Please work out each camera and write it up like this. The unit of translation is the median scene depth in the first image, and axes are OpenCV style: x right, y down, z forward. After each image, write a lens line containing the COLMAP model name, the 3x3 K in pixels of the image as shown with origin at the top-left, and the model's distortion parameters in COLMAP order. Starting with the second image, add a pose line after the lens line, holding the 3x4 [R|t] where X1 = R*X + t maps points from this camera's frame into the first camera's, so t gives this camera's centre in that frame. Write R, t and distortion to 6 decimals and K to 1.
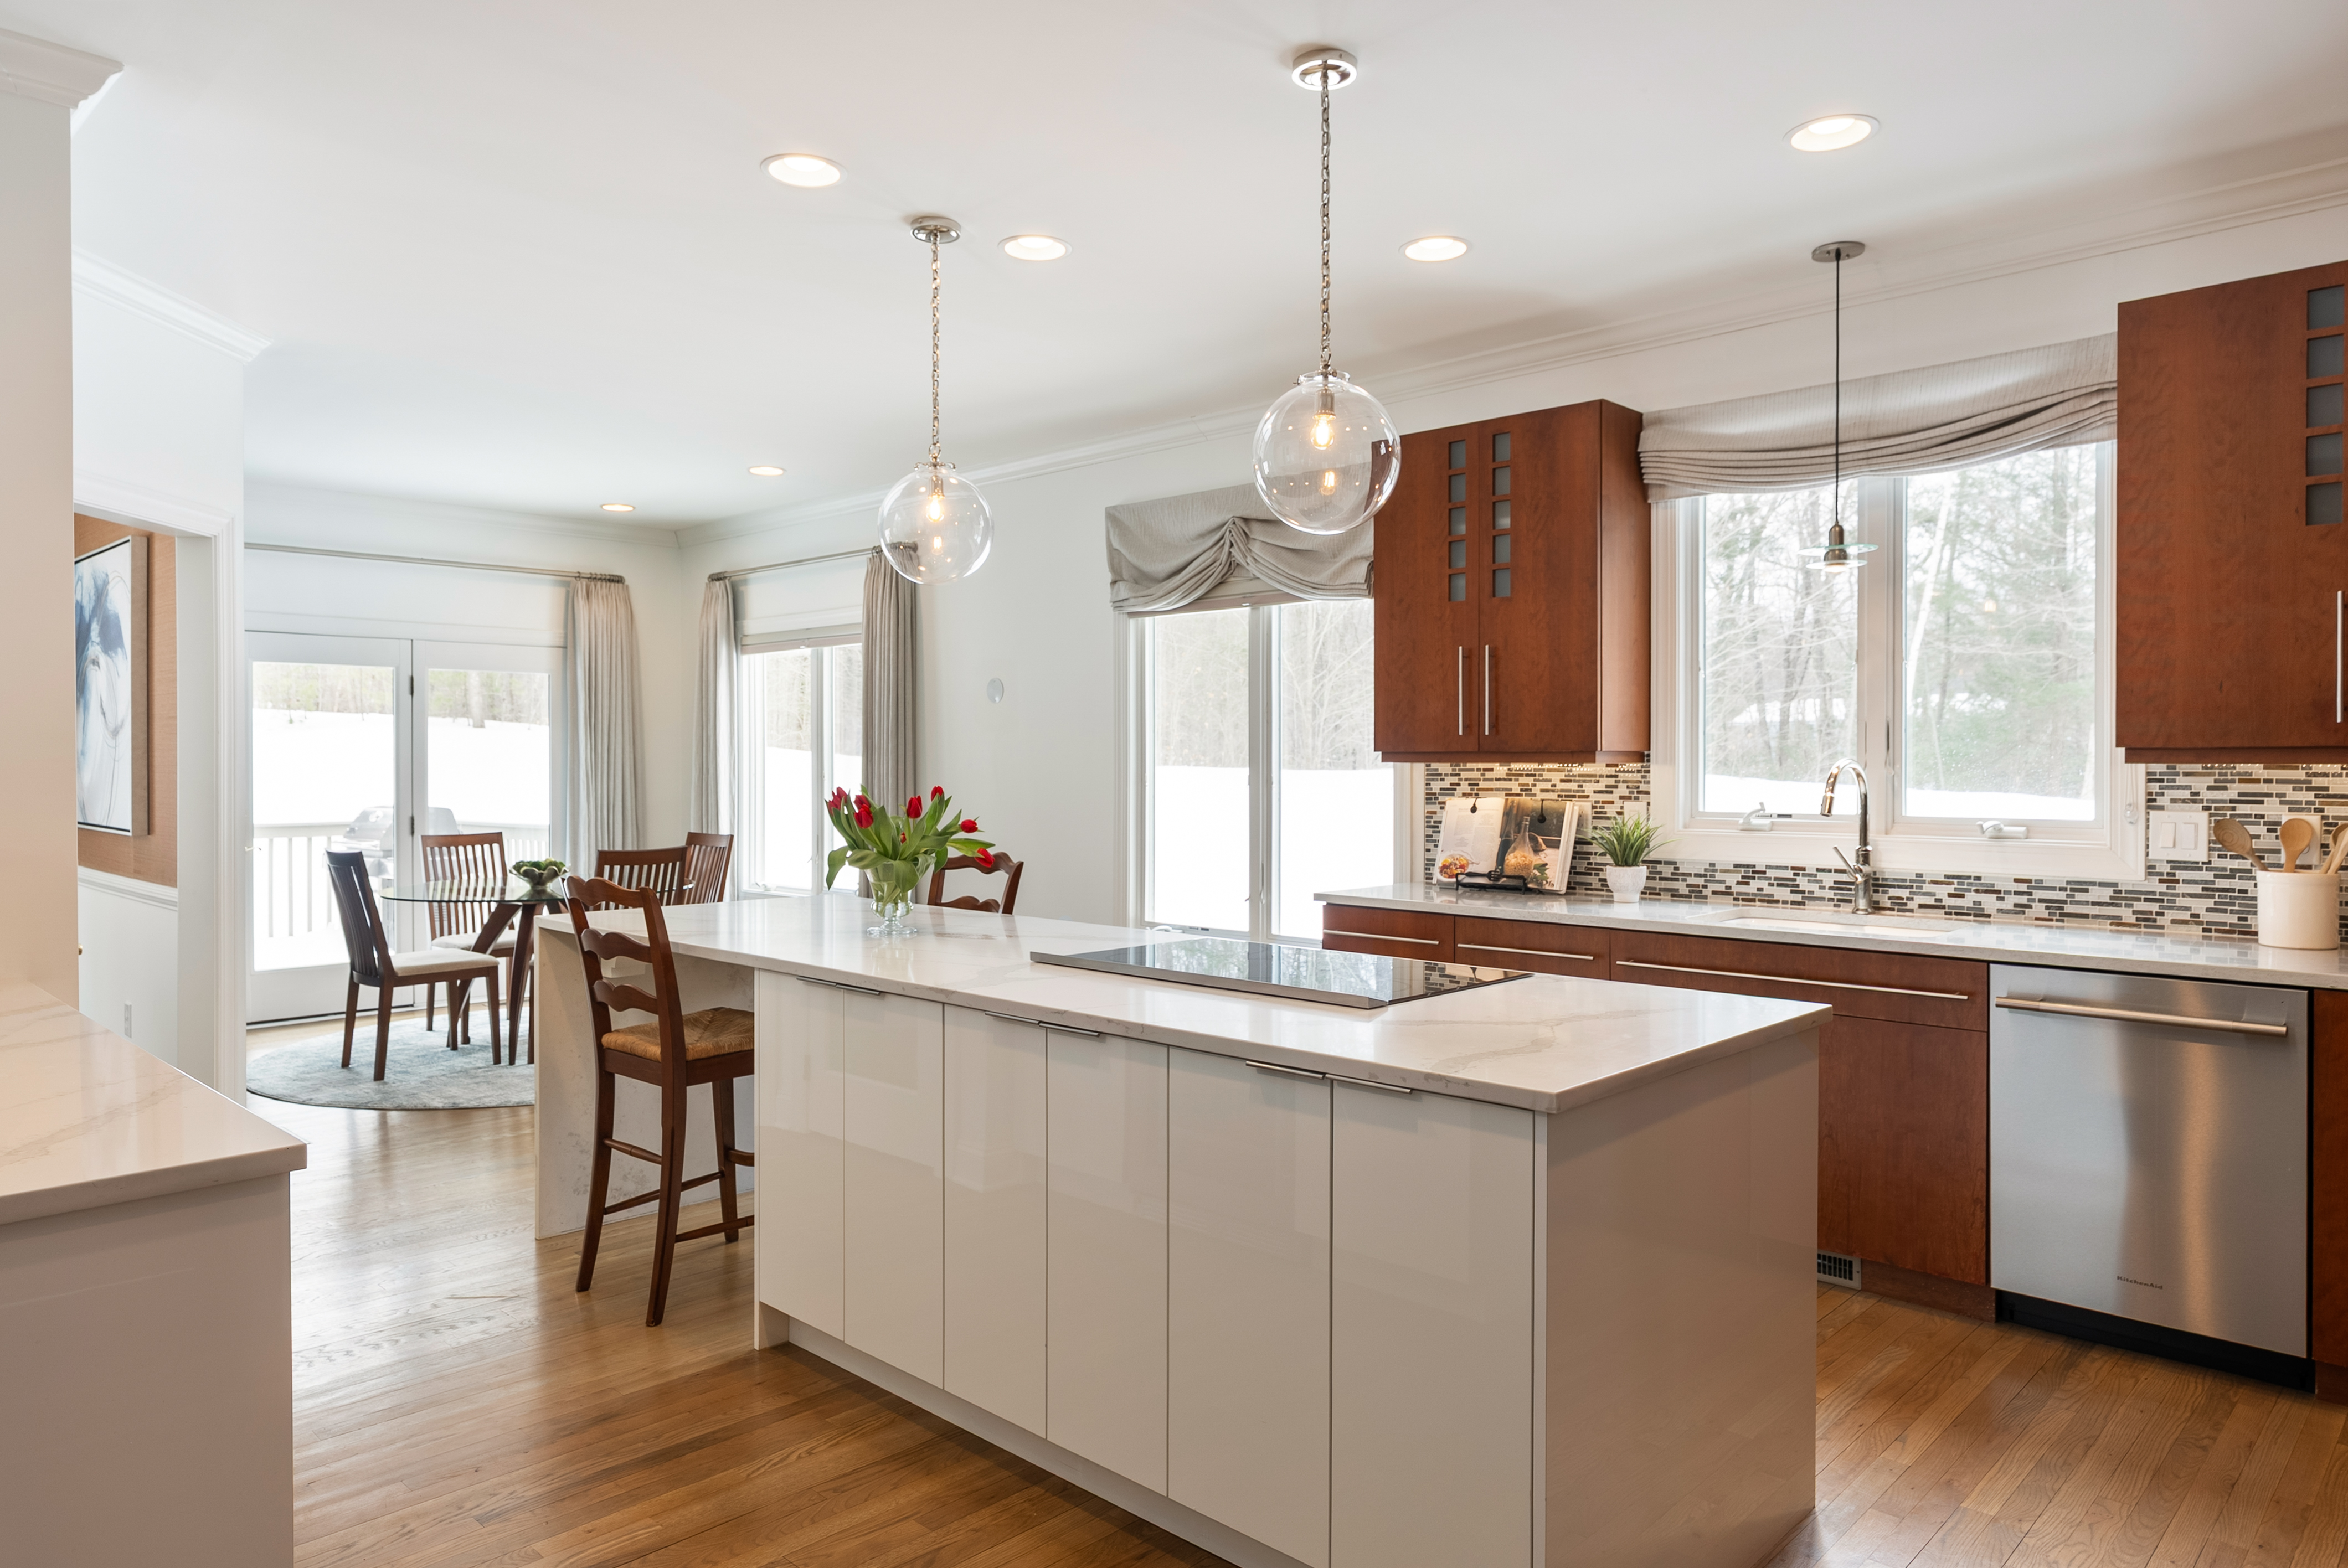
lens RADIAL K [[1477.1, 0, 1163.4], [0, 1477.1, 778.5], [0, 0, 1]] dist [-0.010999, 0.004265]
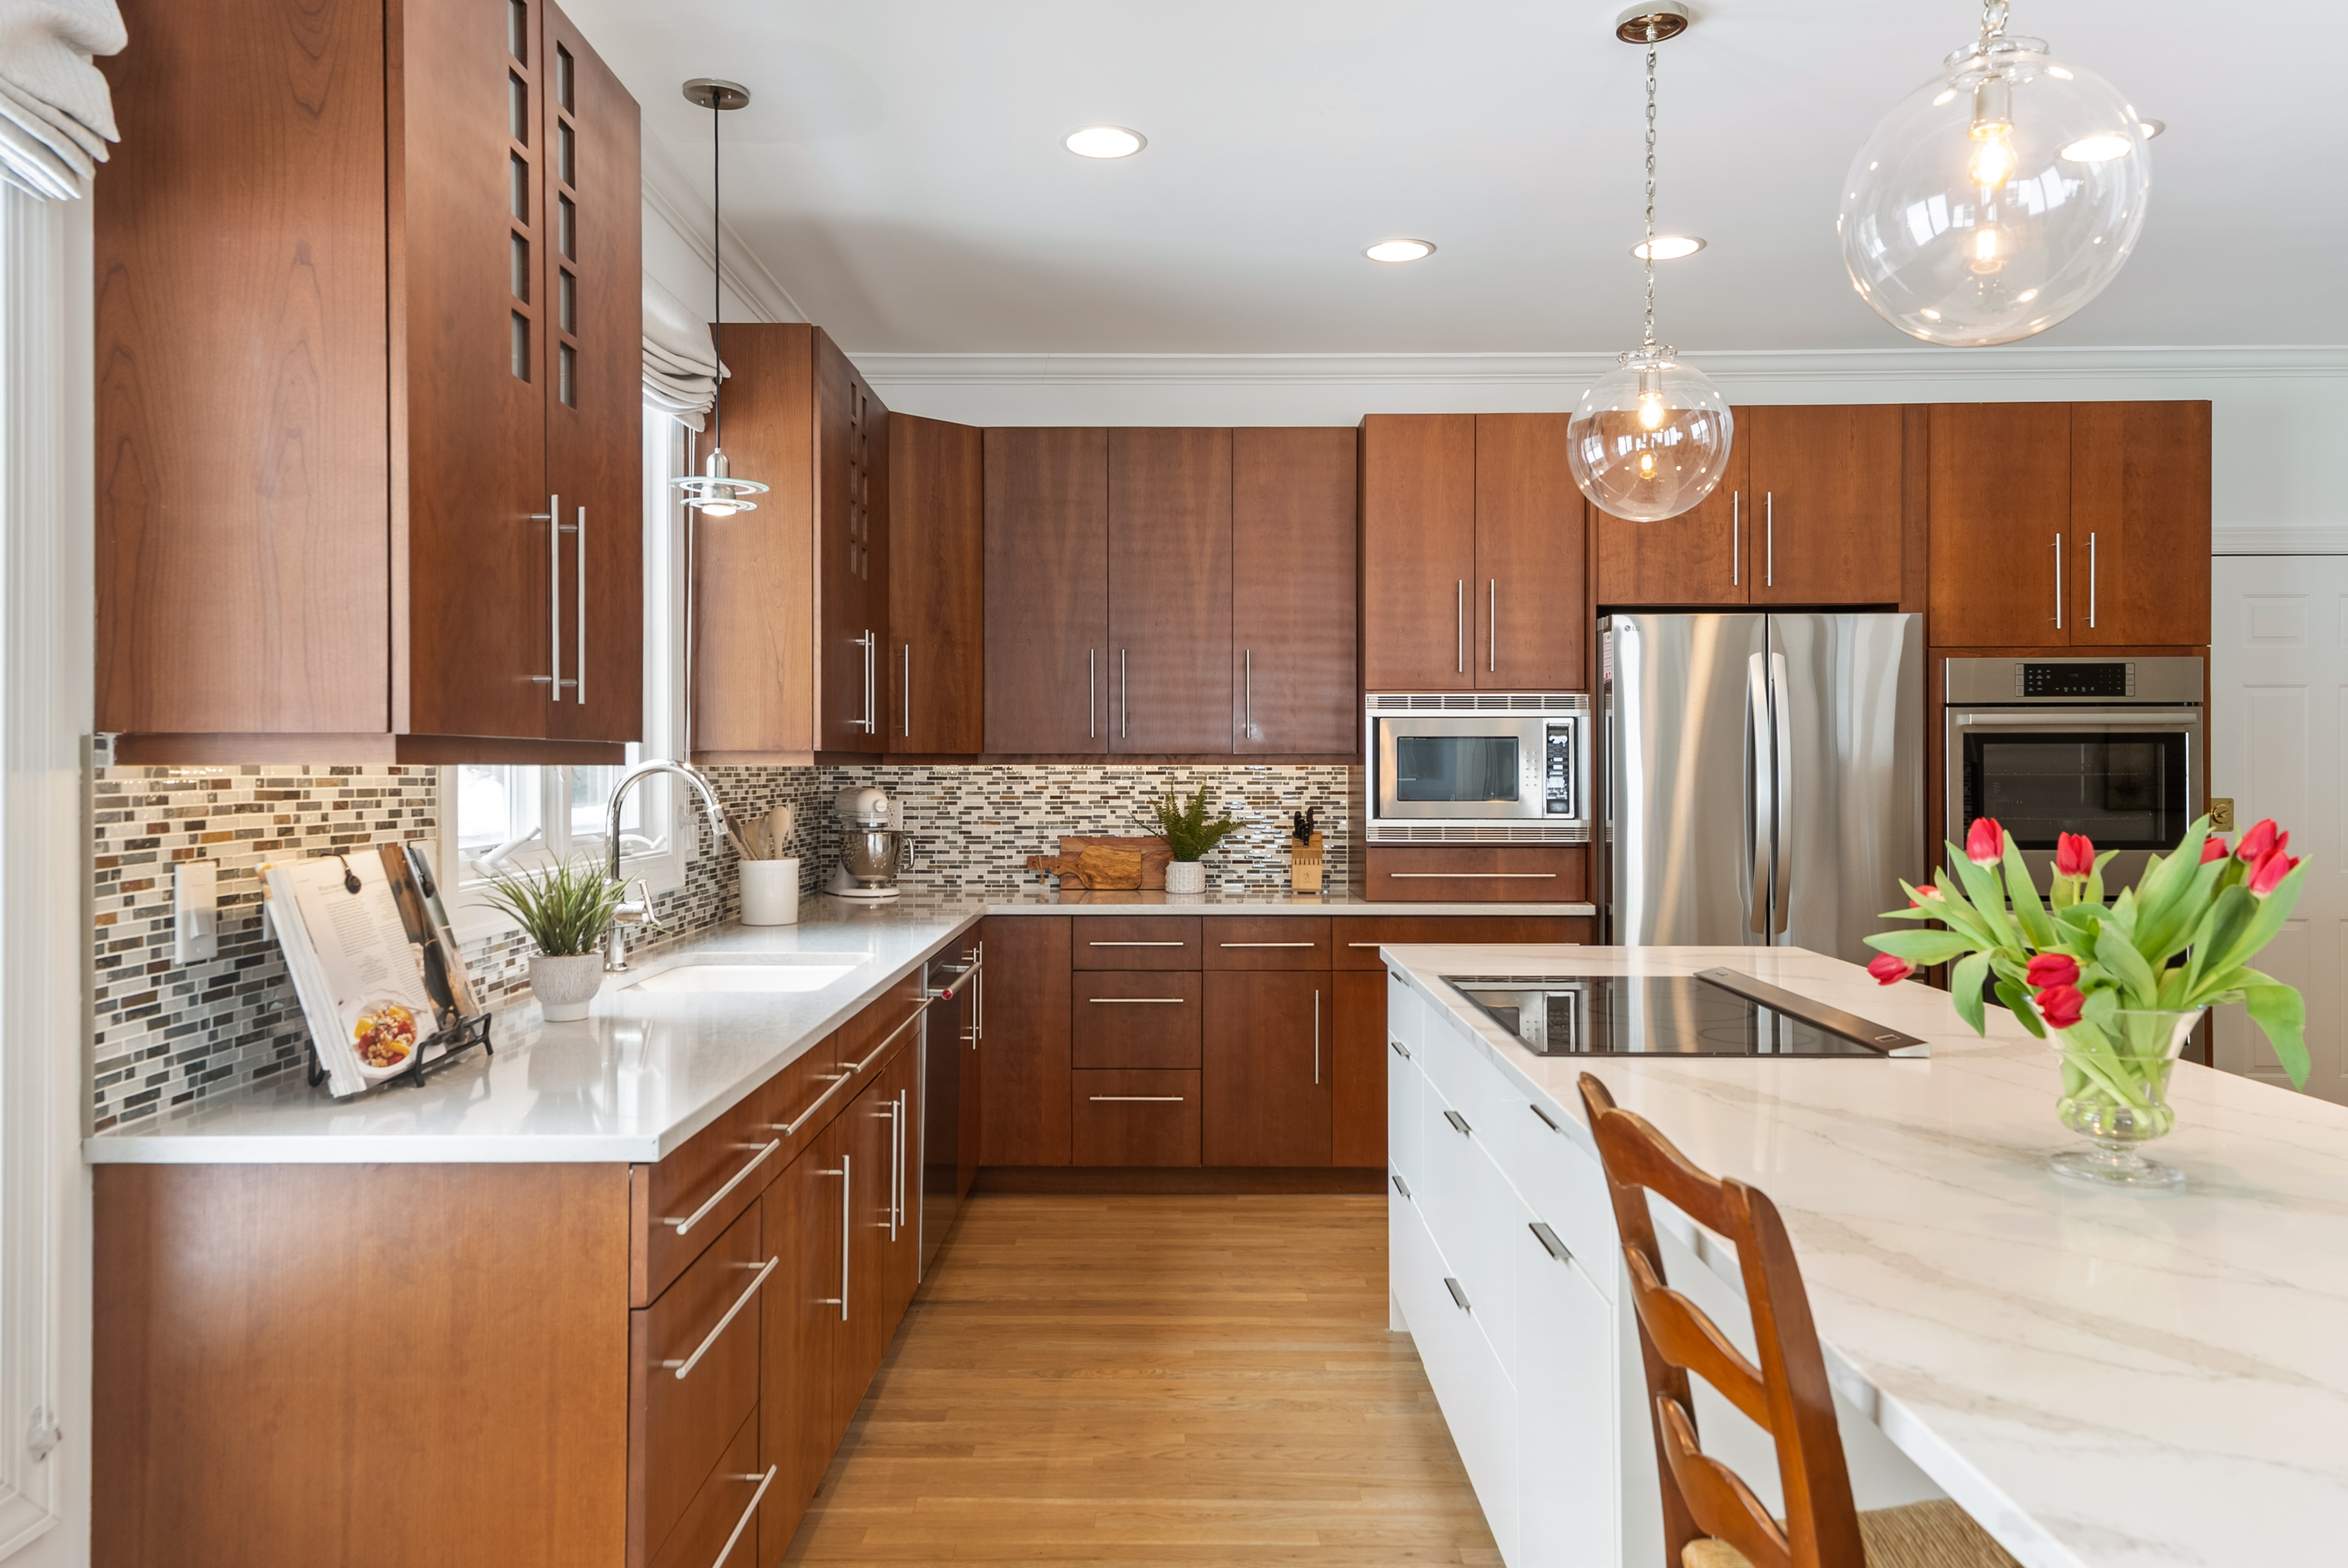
lens RADIAL K [[1667.9, 0, 1202.9], [0, 1667.9, 752.2], [0, 0, 1]] dist [0.046845, -0.004884]
pose [[-0.708861, -0.000342, 0.705348, -0.326780], [0.002002, 0.999995, 0.002497, -0.018326], [-0.705345, 0.003182, -0.708857, 1.408450]]
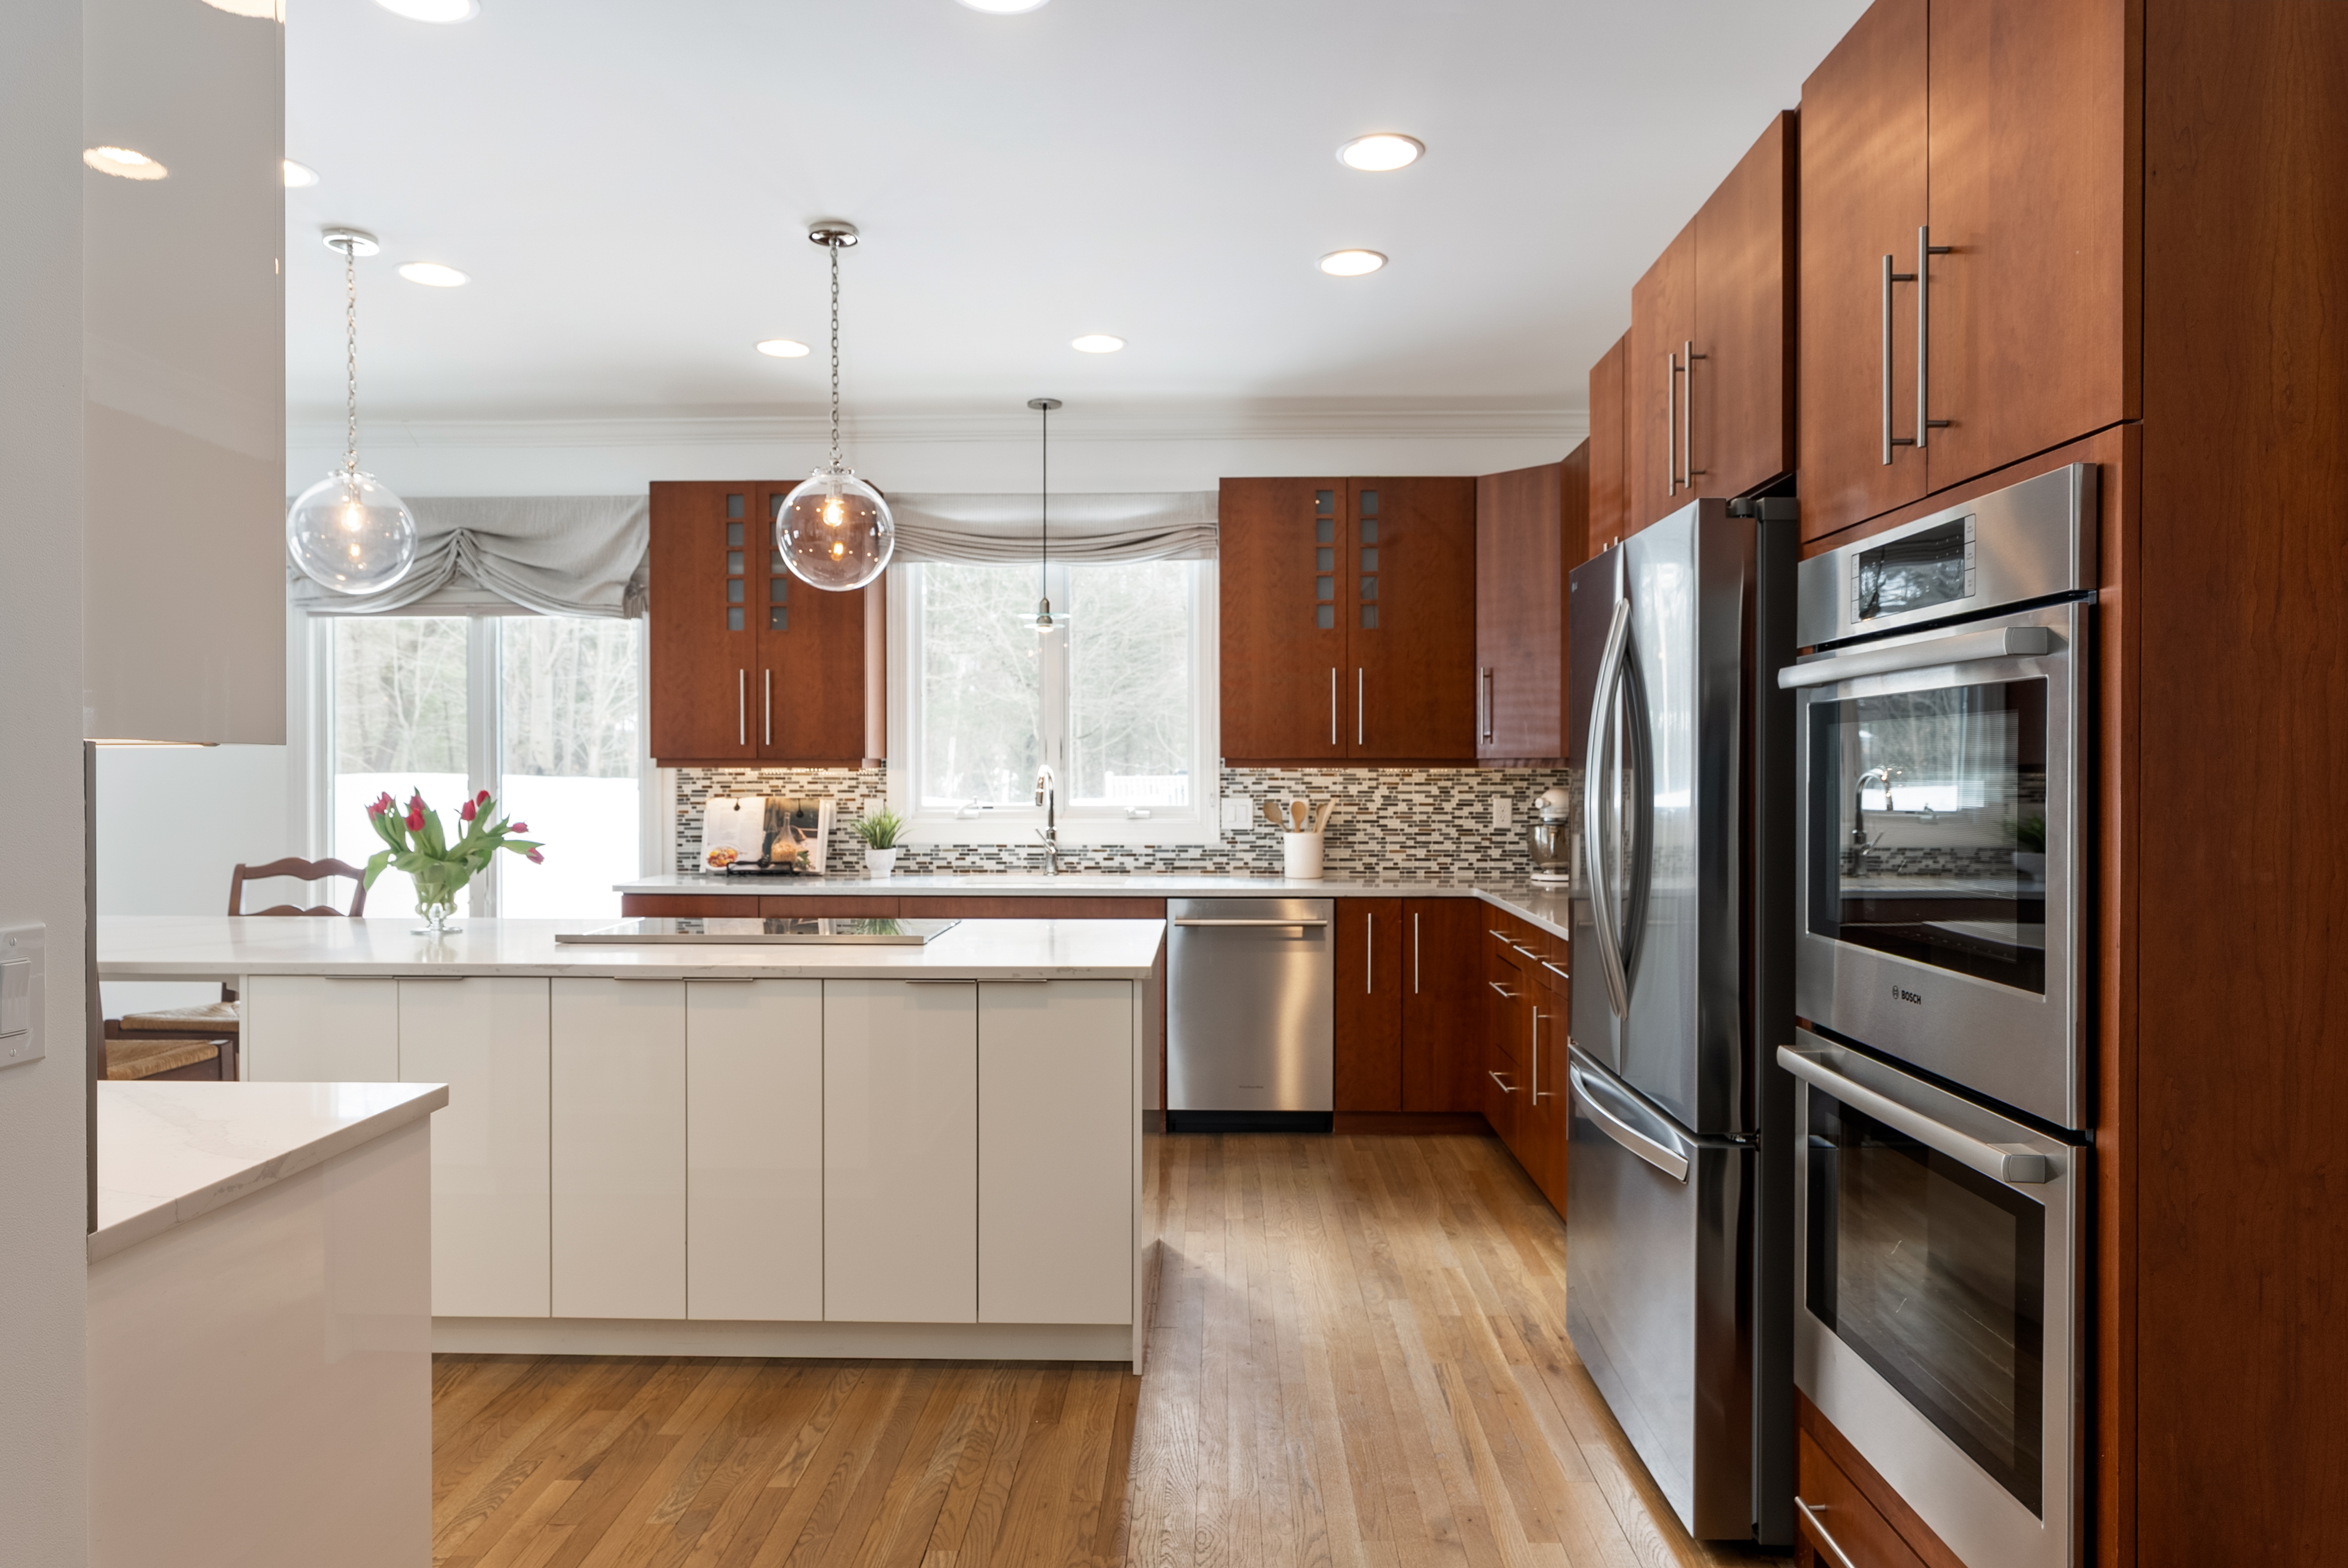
lens RADIAL K [[1477.1, 0, 1168.3], [0, 1477.1, 783.4], [0, 0, 1]] dist [-0.010999, 0.004265]
pose [[0.740507, -0.008118, 0.672000, -0.392571], [0.007934, 0.999963, 0.003336, 0.000381], [-0.672002, 0.002861, 0.740544, -0.117752]]
